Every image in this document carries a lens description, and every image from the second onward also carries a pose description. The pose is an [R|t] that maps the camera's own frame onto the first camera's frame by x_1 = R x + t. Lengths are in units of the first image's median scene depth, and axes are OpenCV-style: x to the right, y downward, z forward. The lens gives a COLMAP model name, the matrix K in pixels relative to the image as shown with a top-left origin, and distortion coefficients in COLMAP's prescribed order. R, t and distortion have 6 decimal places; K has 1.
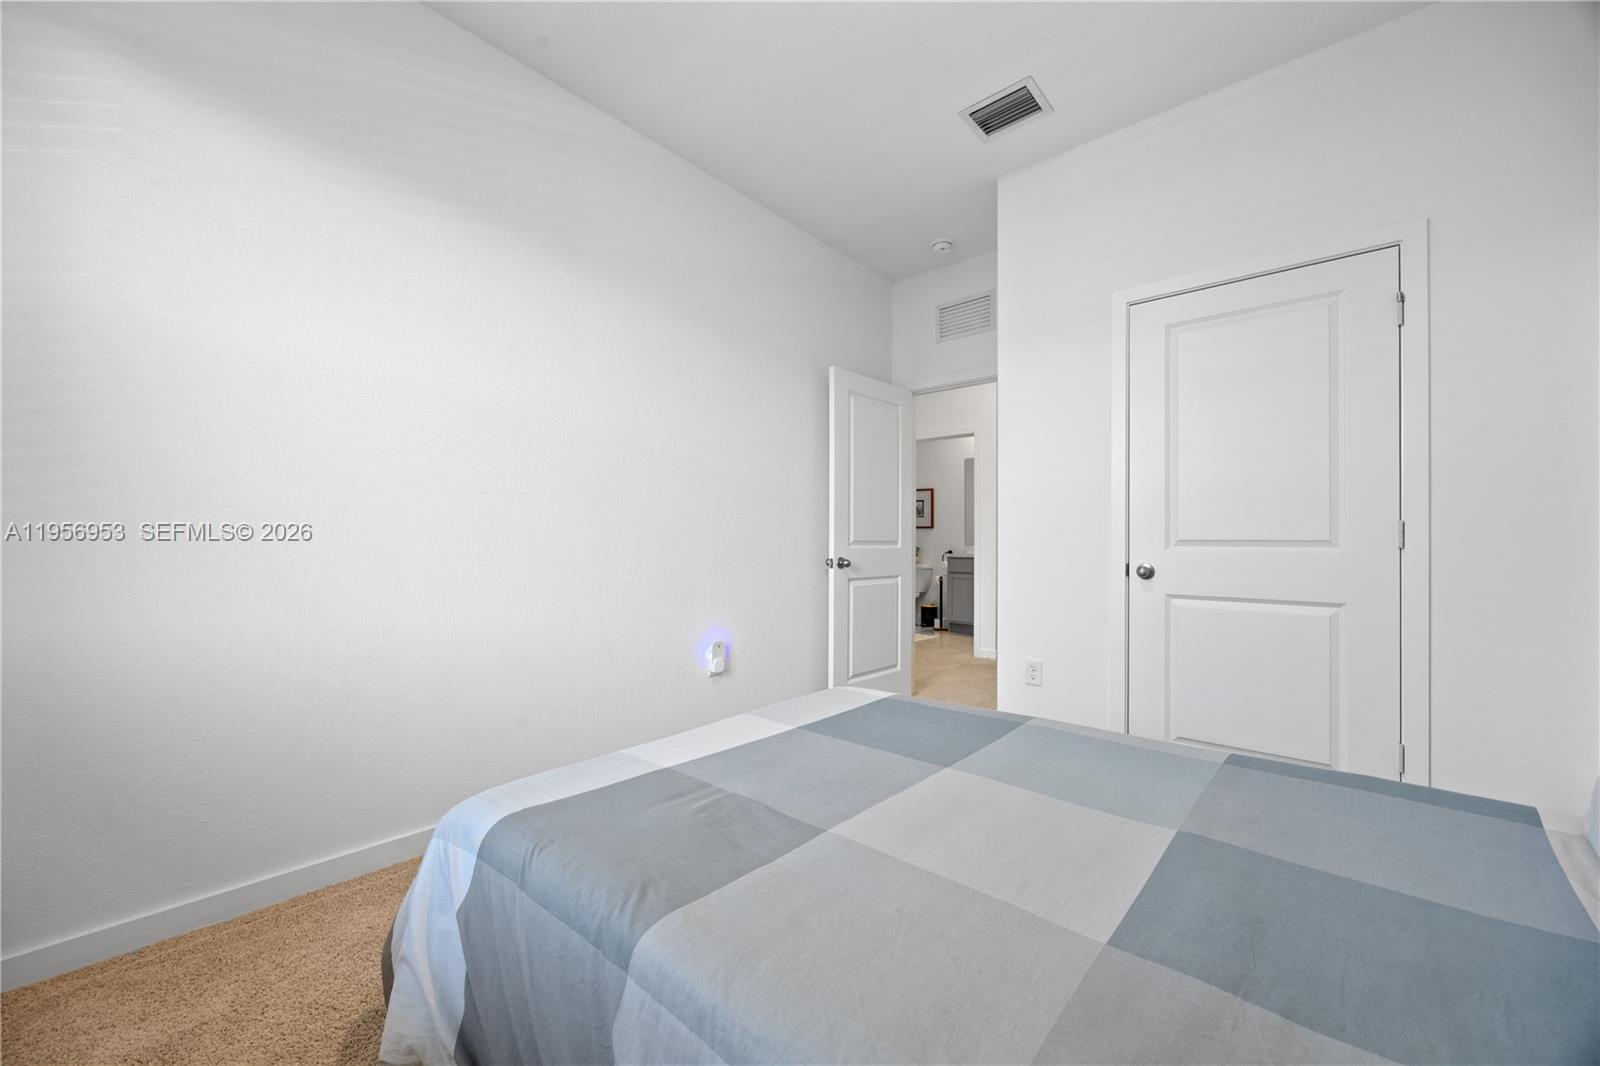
lens RADIAL K [[623.3, 0, 799.5], [0, 623.3, 533.9], [0, 0, 1]] dist [0.005963, -0.000084]
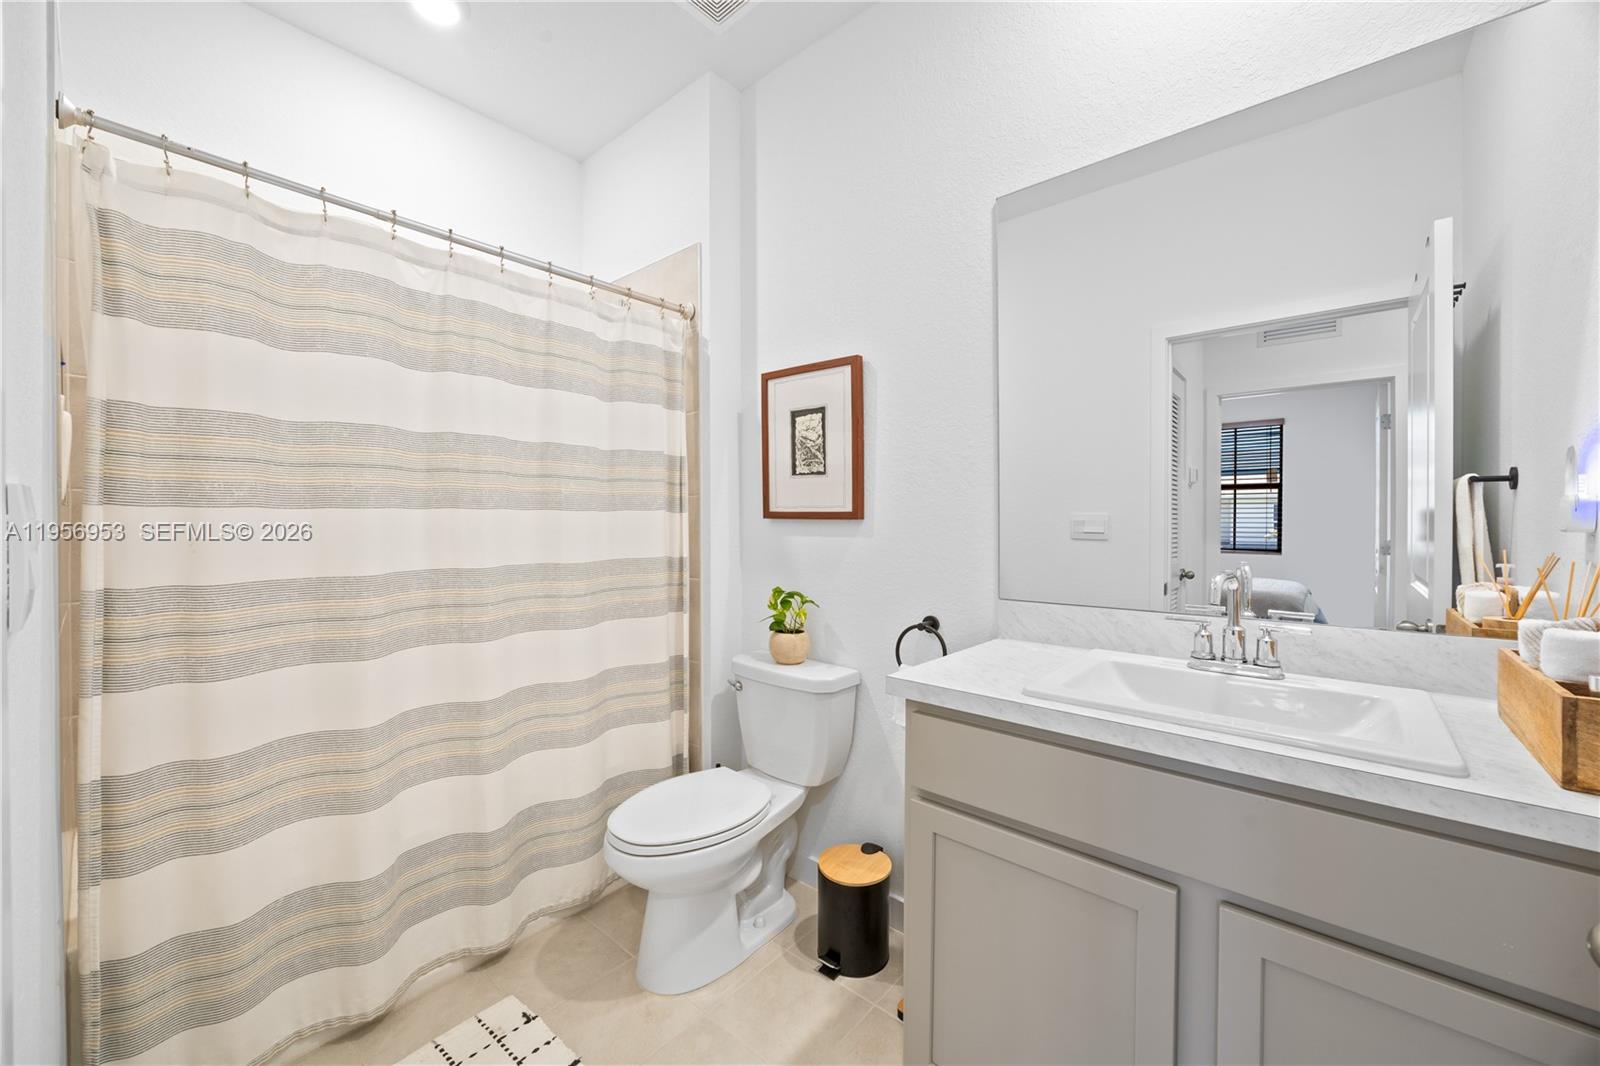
lens RADIAL K [[623.3, 0, 784.9], [0, 623.3, 523.3], [0, 0, 1]] dist [0.005963, -0.000084]
pose [[0.999993, -0.003321, -0.001506, 0.184677], [0.003324, 0.999993, 0.001634, -0.008545], [0.001501, -0.001639, 0.999998, 0.756164]]
